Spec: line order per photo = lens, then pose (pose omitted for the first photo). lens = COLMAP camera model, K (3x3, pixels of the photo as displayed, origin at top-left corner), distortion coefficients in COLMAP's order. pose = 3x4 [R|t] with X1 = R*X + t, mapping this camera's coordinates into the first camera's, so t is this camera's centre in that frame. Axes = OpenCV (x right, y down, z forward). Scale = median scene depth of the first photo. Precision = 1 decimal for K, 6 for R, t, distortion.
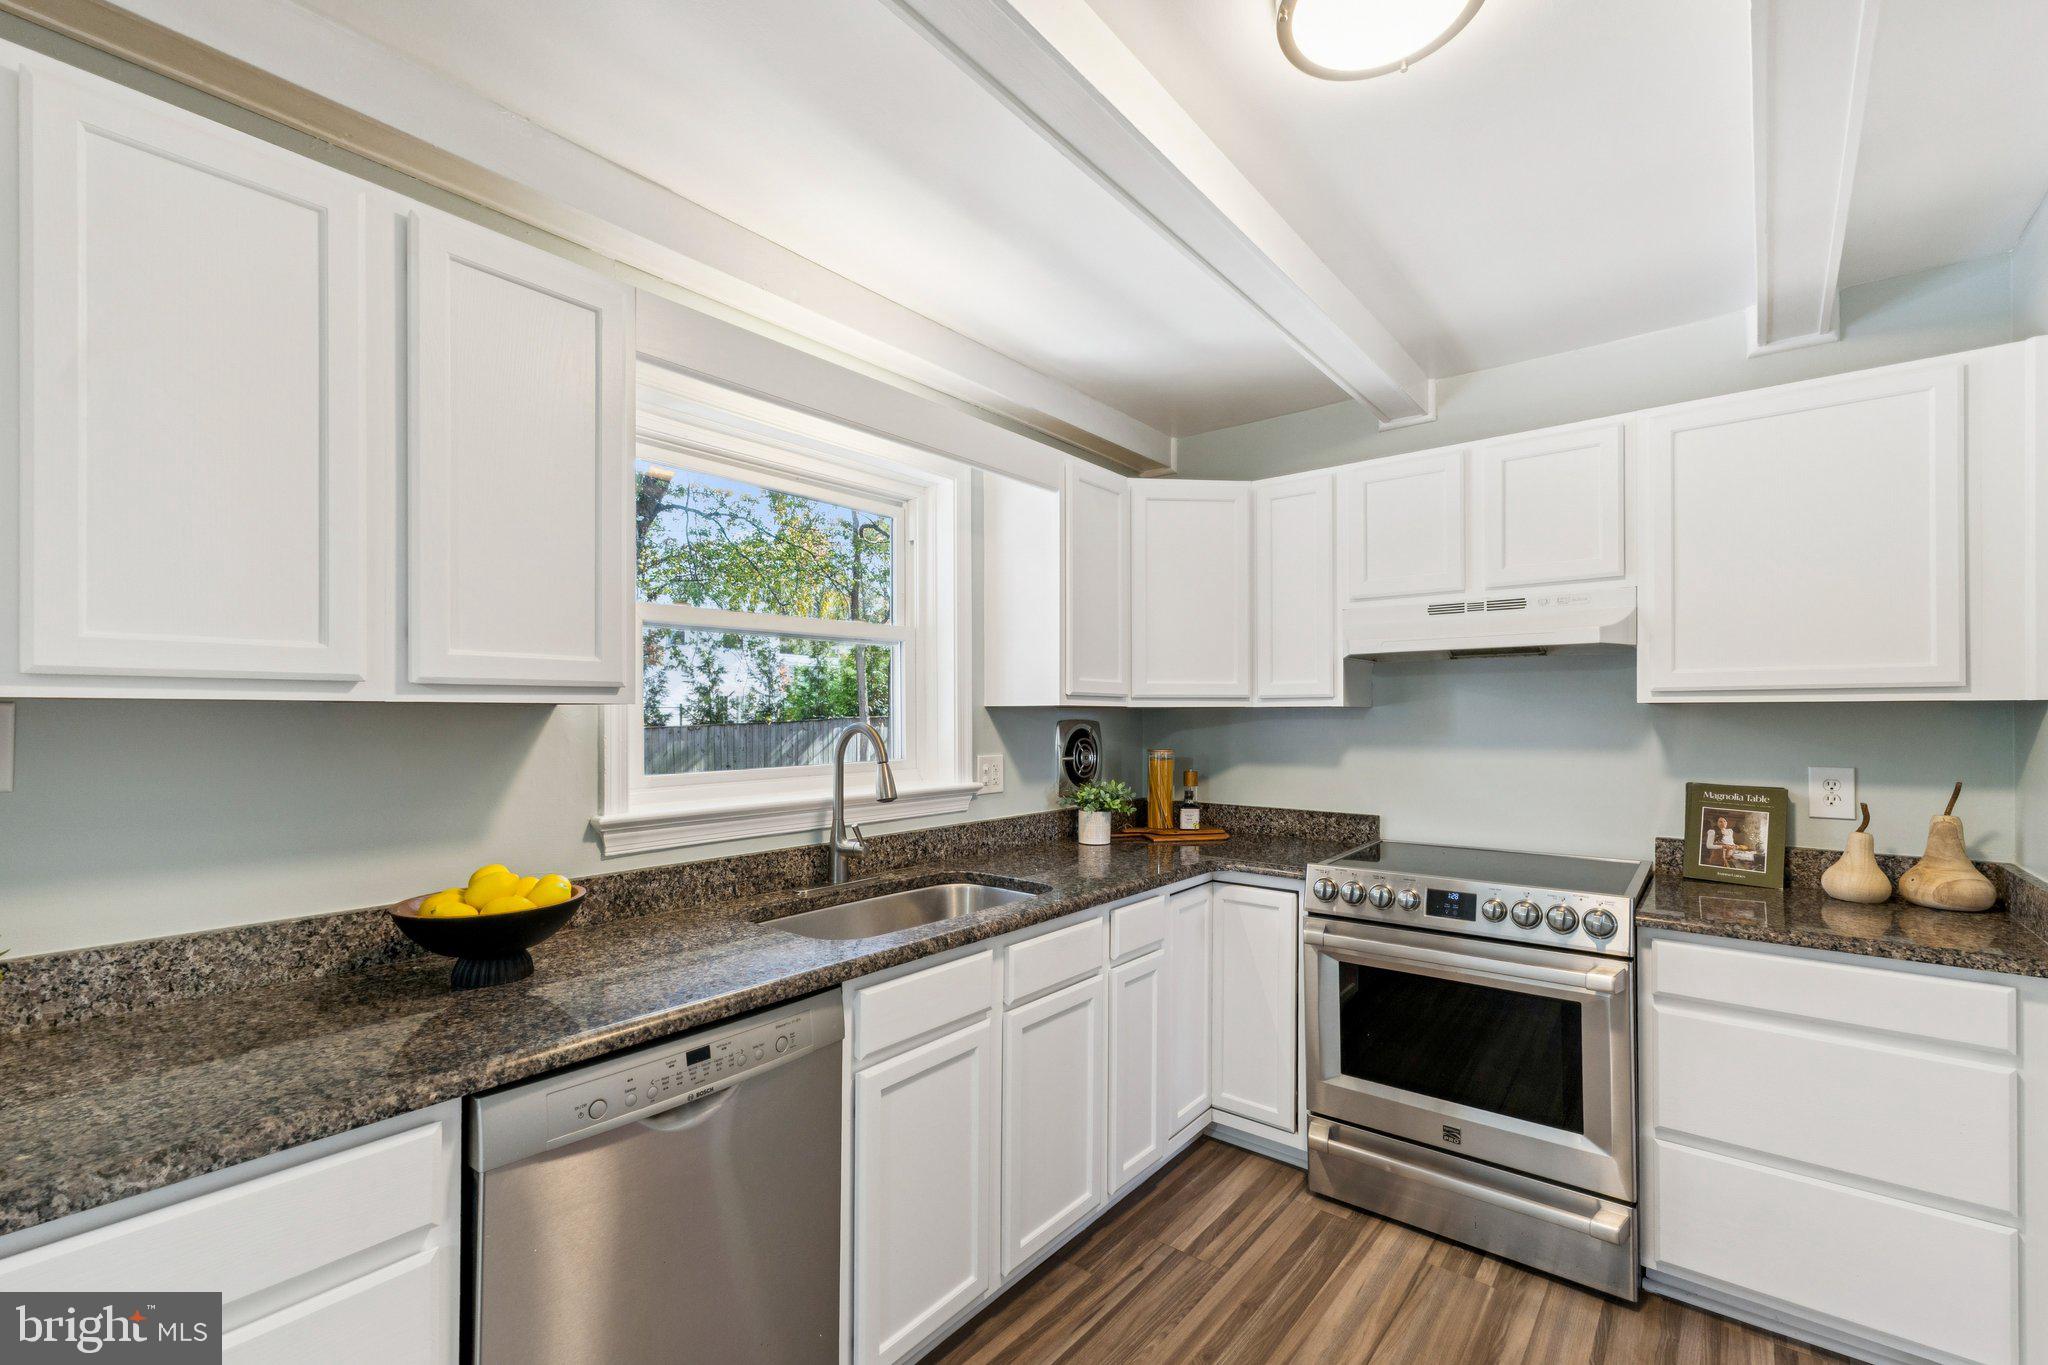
lens RADIAL K [[872.2, 0, 1020.8], [0, 872.2, 721.6], [0, 0, 1]] dist [0.001583, 0.000153]
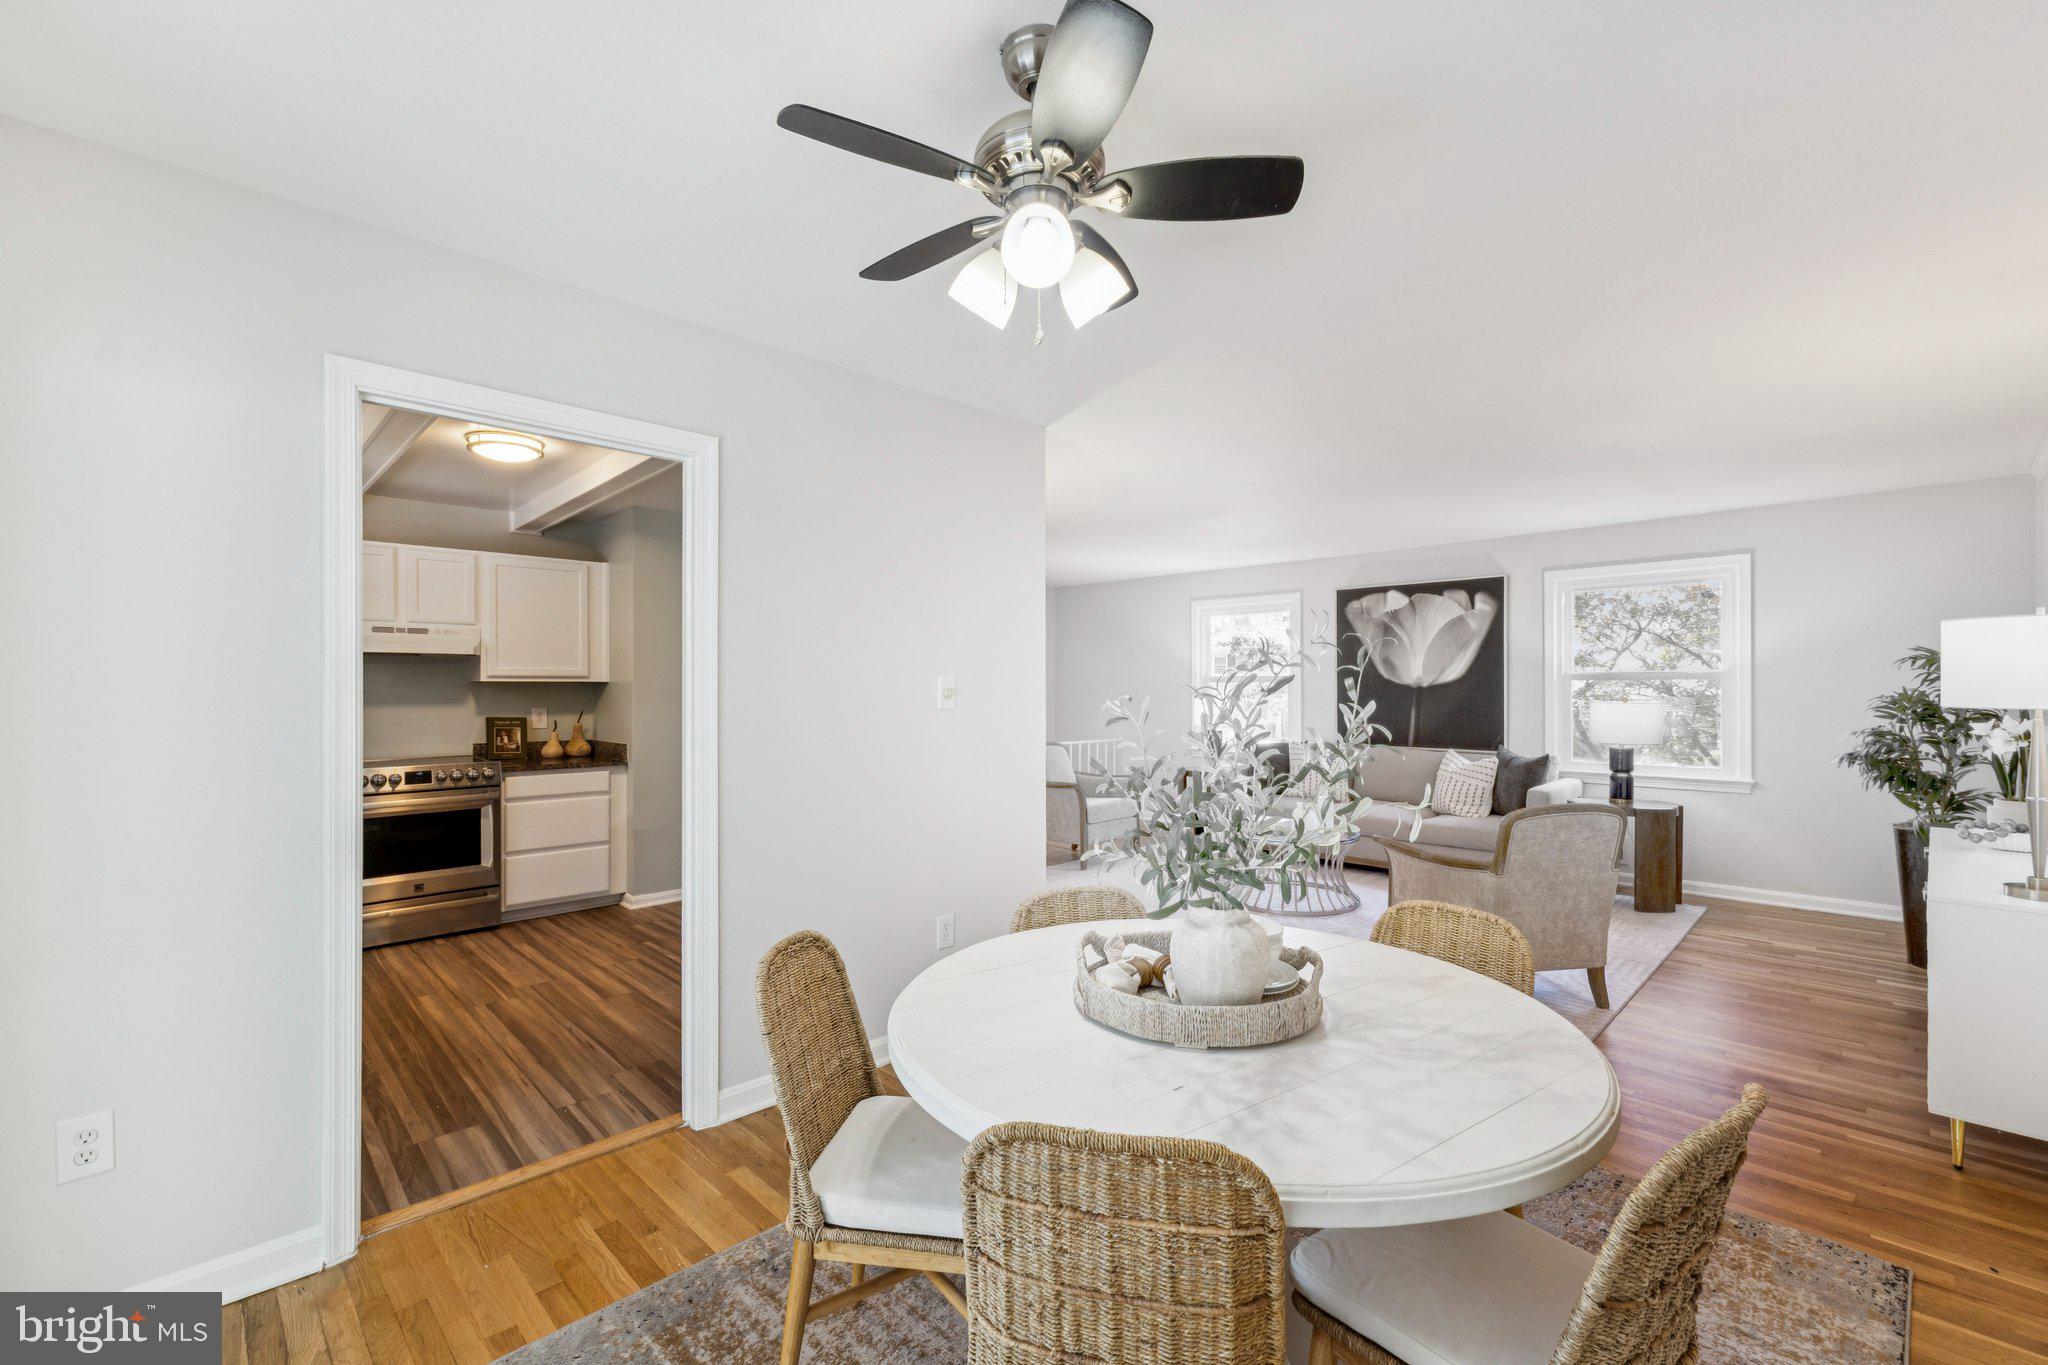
lens RADIAL K [[866.4, 0, 1029.0], [0, 866.4, 688.5], [0, 0, 1]] dist [0.010850, 0.000095]
pose [[0.098366, 0.005295, 0.995136, -1.410878], [-0.002469, 0.999984, -0.005077, 0.004060], [-0.995147, -0.001958, 0.098378, -0.641598]]
